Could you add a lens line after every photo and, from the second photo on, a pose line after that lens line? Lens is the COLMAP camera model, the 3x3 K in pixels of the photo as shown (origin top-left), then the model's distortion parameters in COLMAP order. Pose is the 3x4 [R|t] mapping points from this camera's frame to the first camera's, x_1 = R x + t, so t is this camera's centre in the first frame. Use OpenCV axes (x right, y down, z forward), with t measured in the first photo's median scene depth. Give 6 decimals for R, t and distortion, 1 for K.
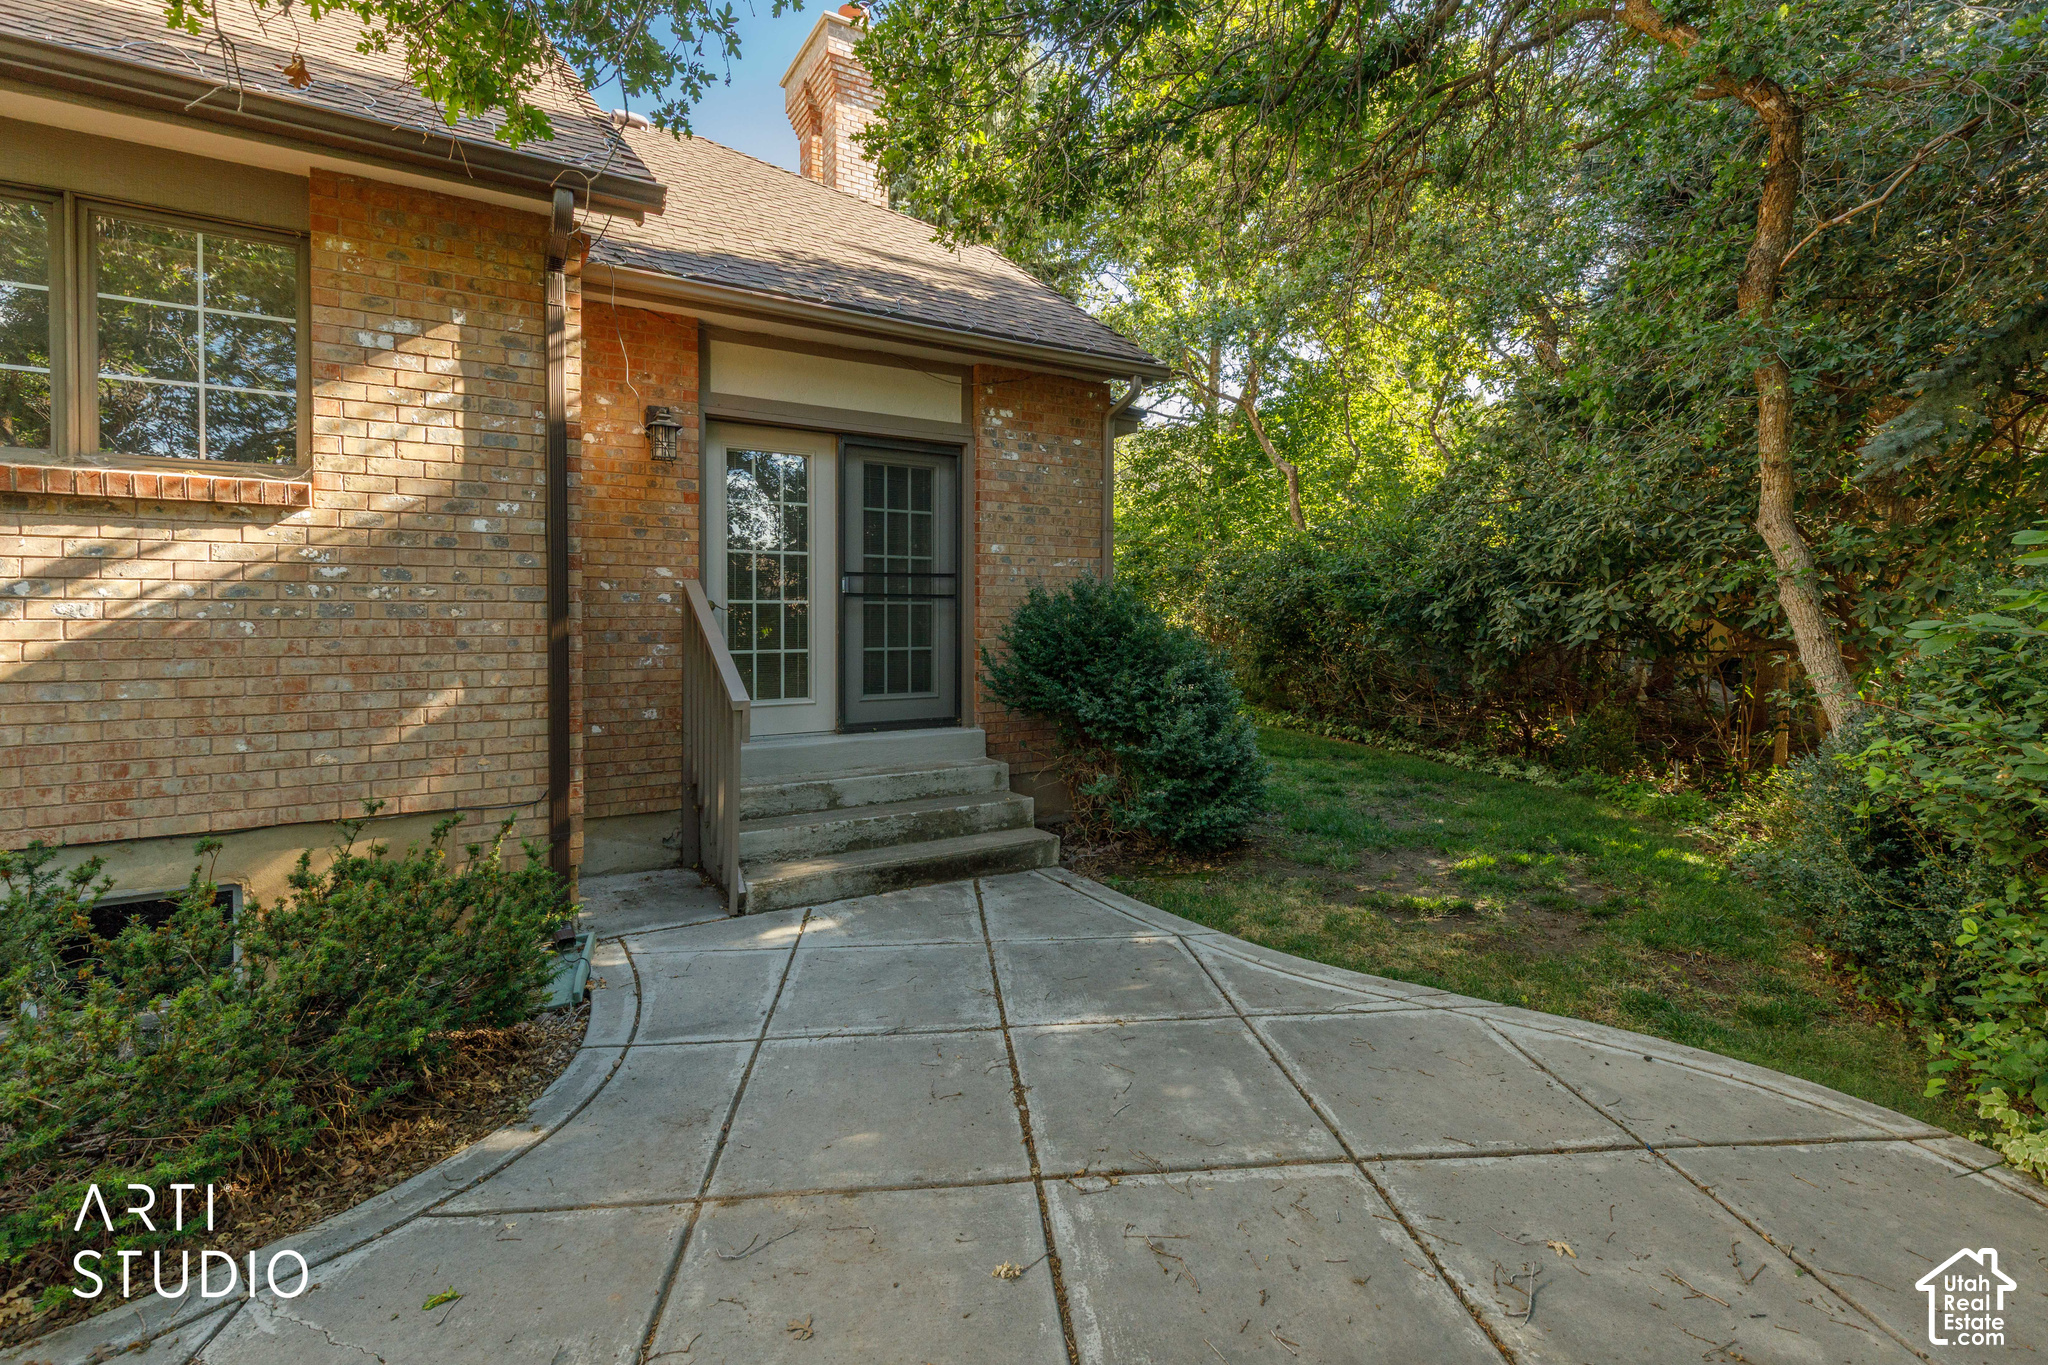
lens RADIAL K [[950.1, 0, 1041.1], [0, 950.1, 619.2], [0, 0, 1]] dist [0.012276, -0.000291]
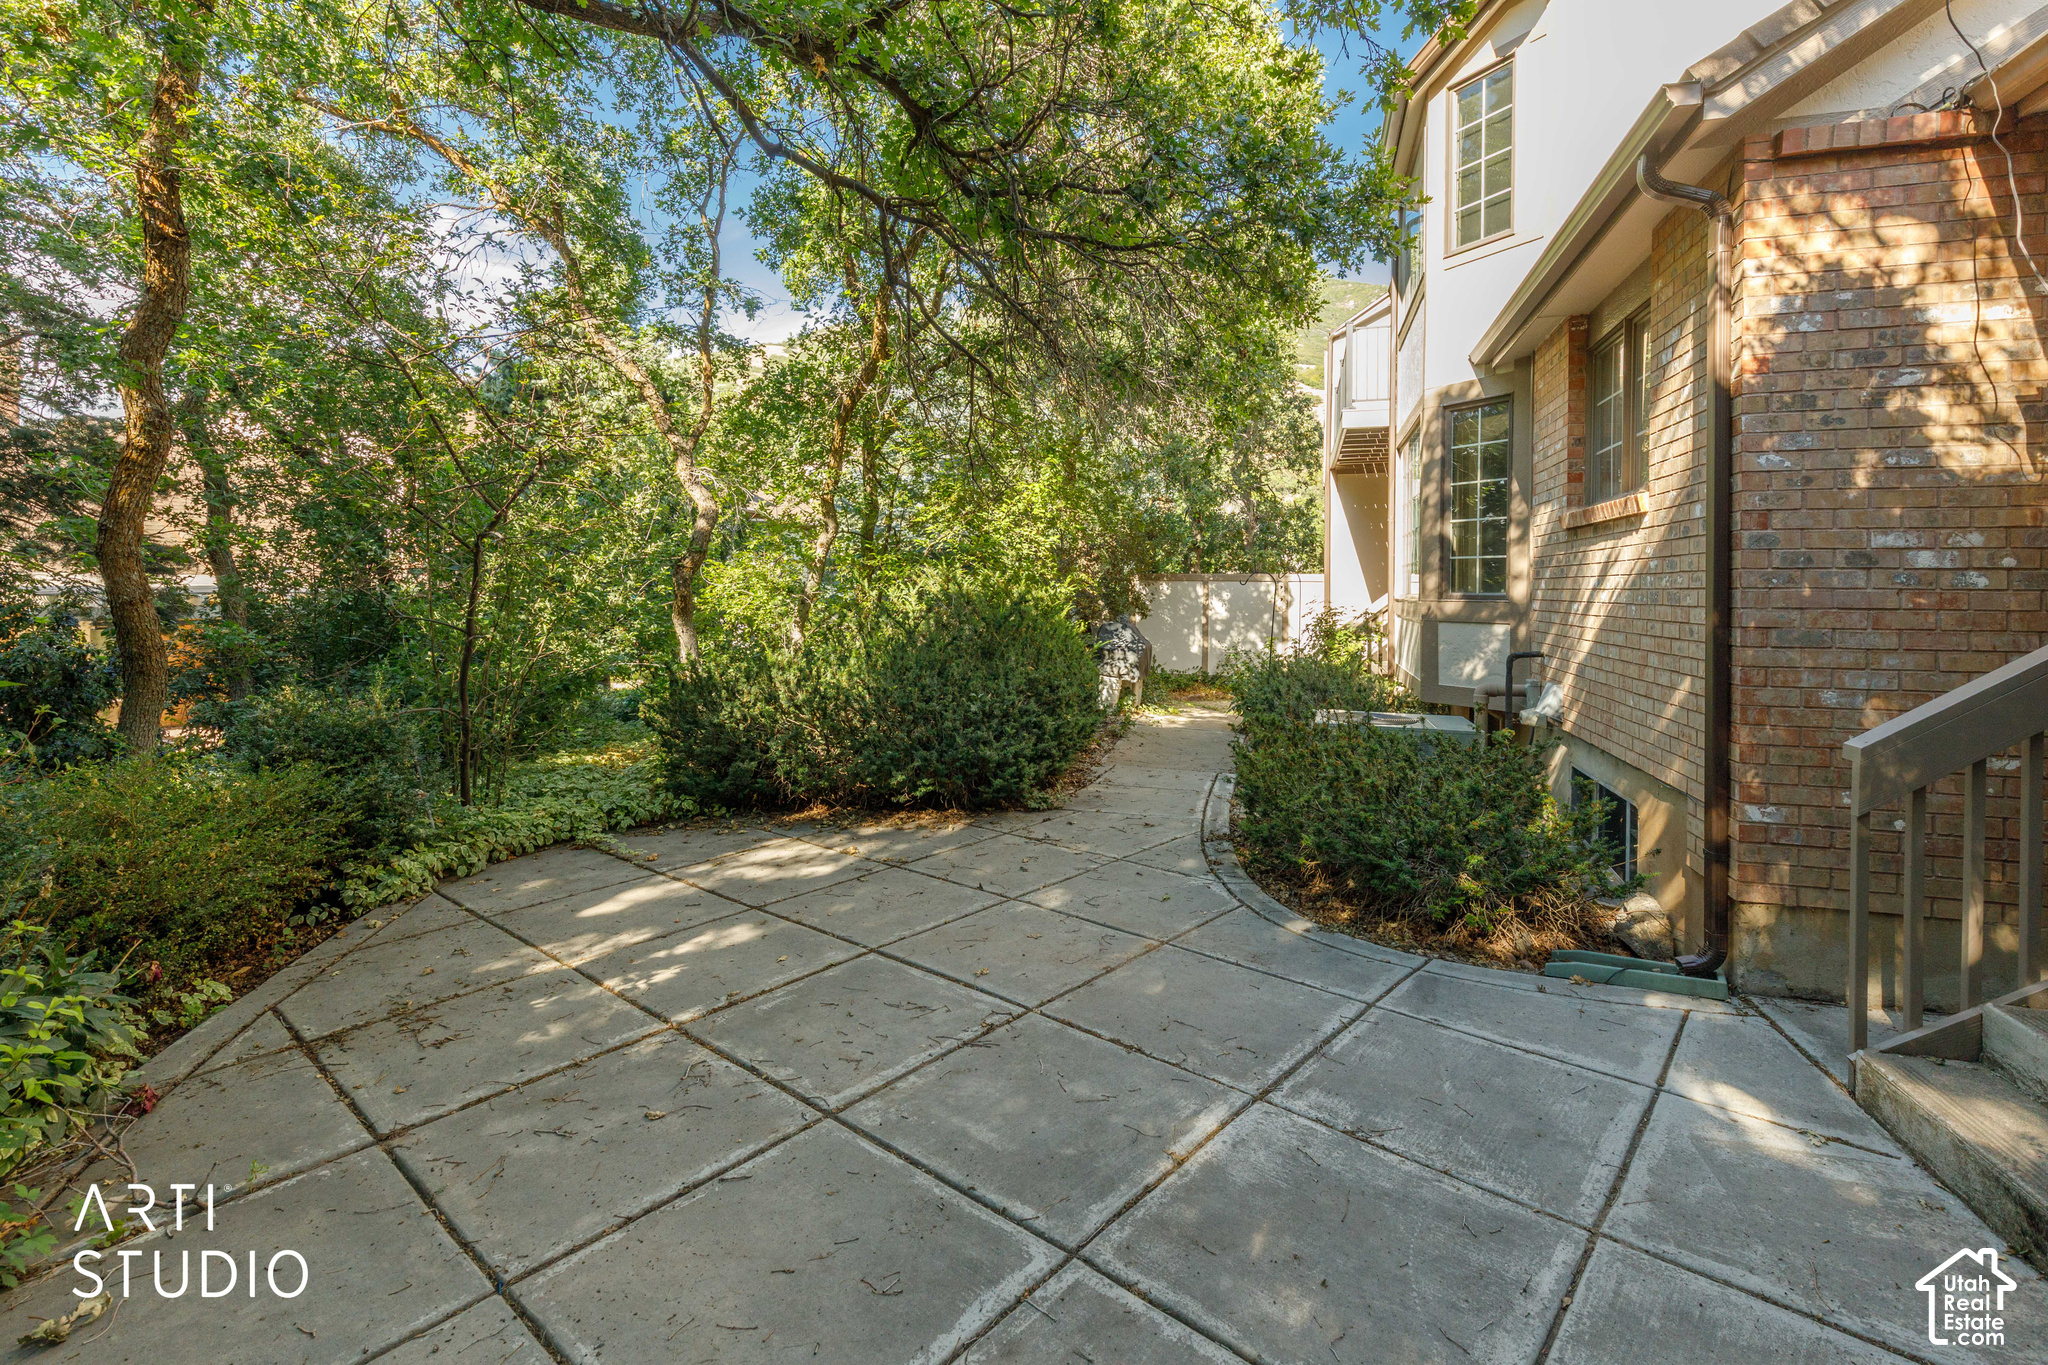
lens RADIAL K [[950.1, 0, 1022.6], [0, 950.1, 595.9], [0, 0, 1]] dist [0.012276, -0.000291]
pose [[-0.757221, -0.003678, -0.653148, 0.588130], [-0.013981, 0.999846, 0.010578, -0.013169], [0.653009, 0.017141, -0.757156, 1.321473]]
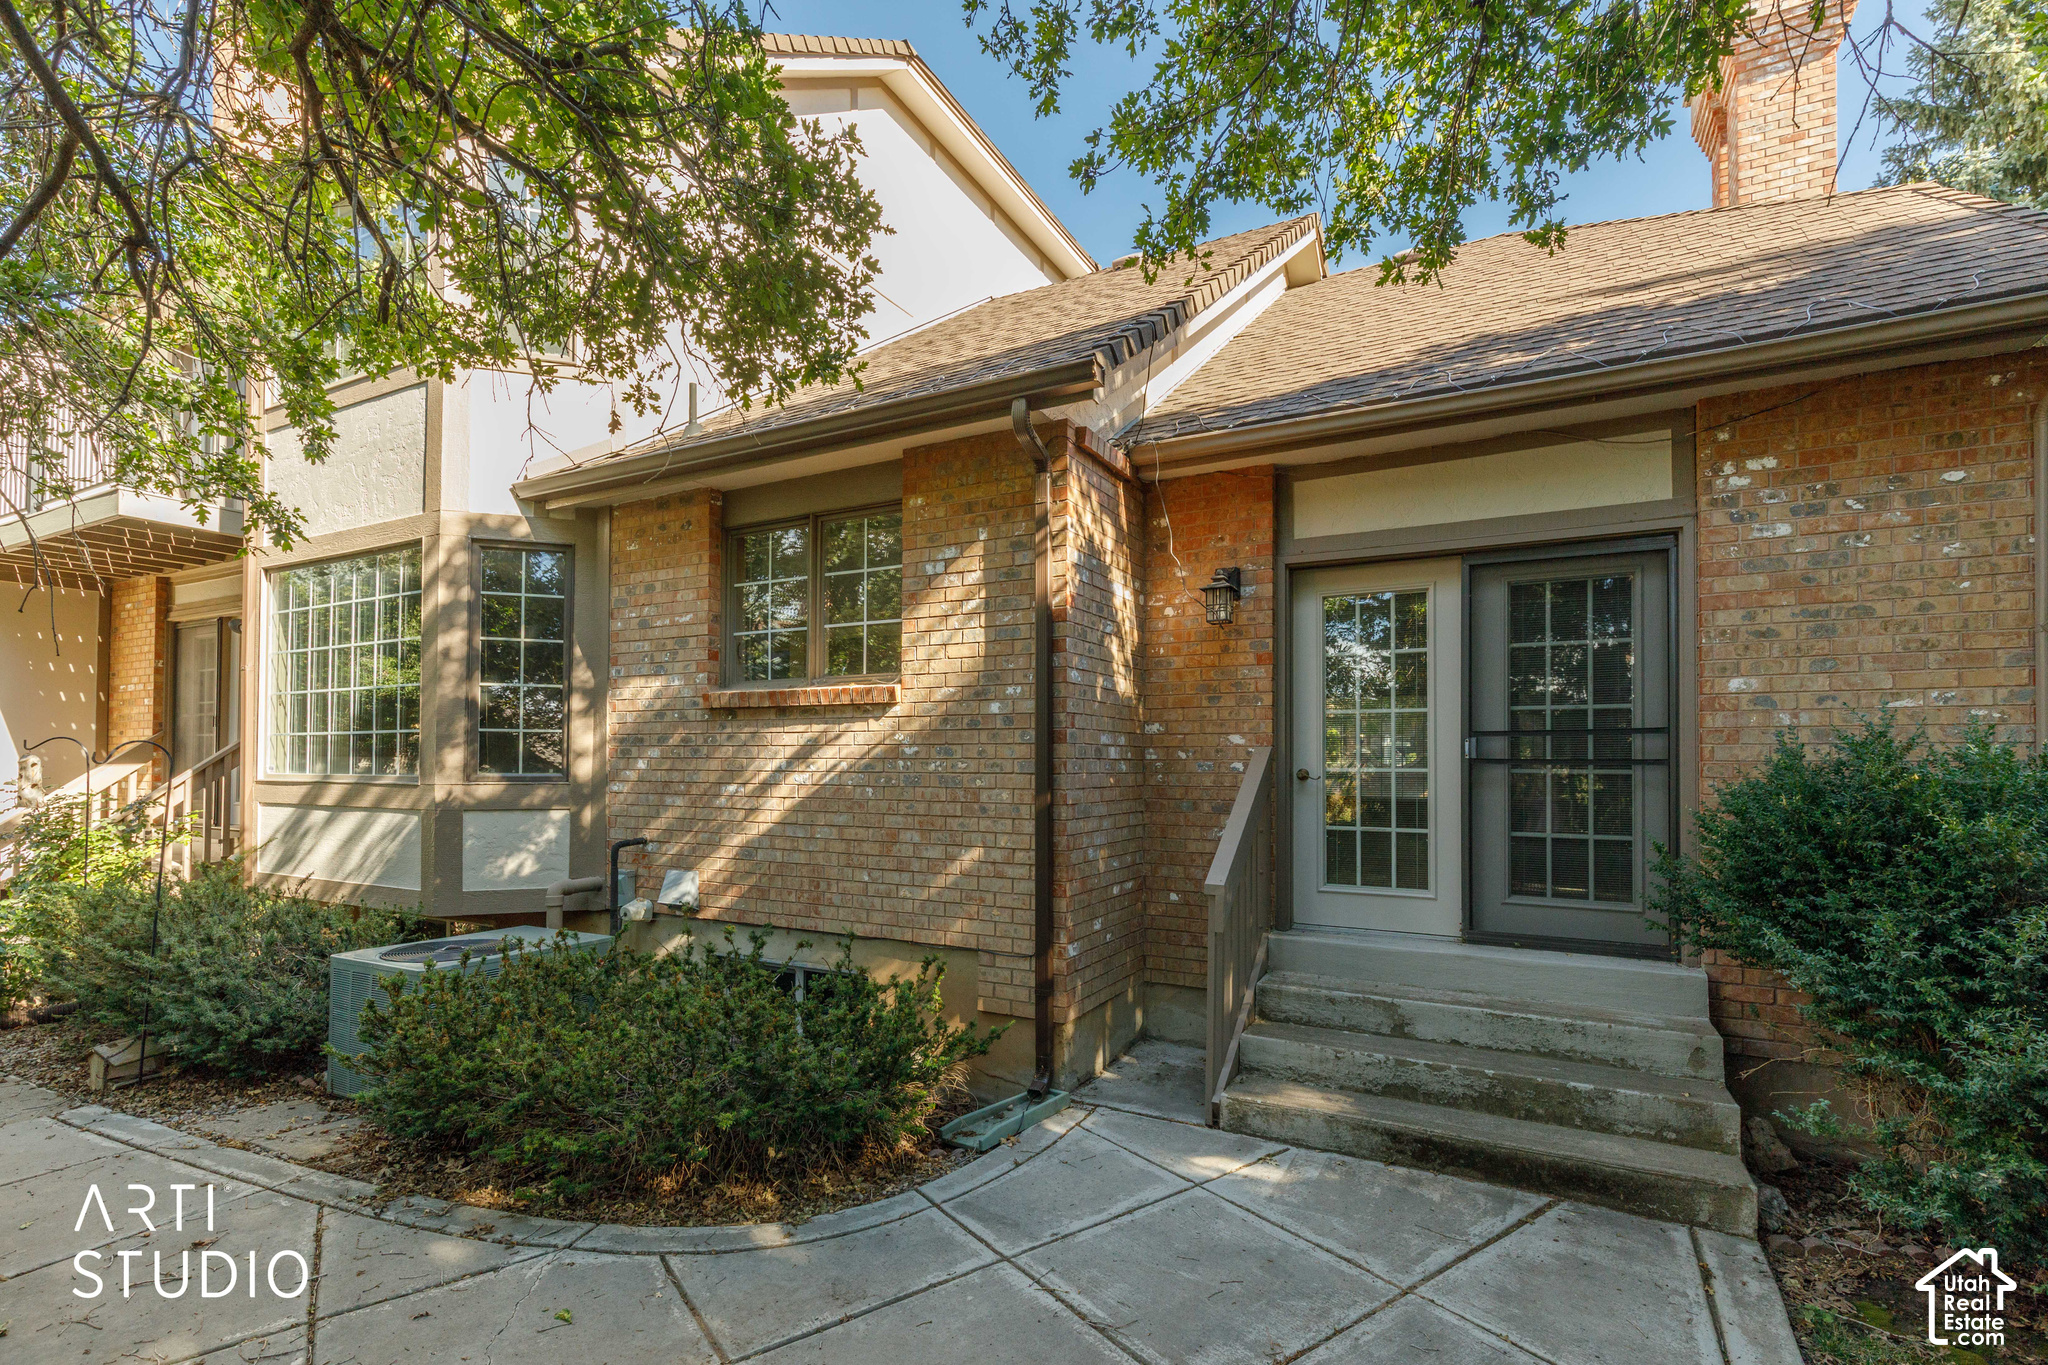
lens RADIAL K [[950.1, 0, 1020.6], [0, 950.1, 740.8], [0, 0, 1]] dist [0.012276, -0.000291]
pose [[0.484382, -0.020772, -0.874610, 0.450423], [-0.009183, 0.999542, -0.028825, -0.025795], [0.874808, 0.021994, 0.483970, 0.479849]]
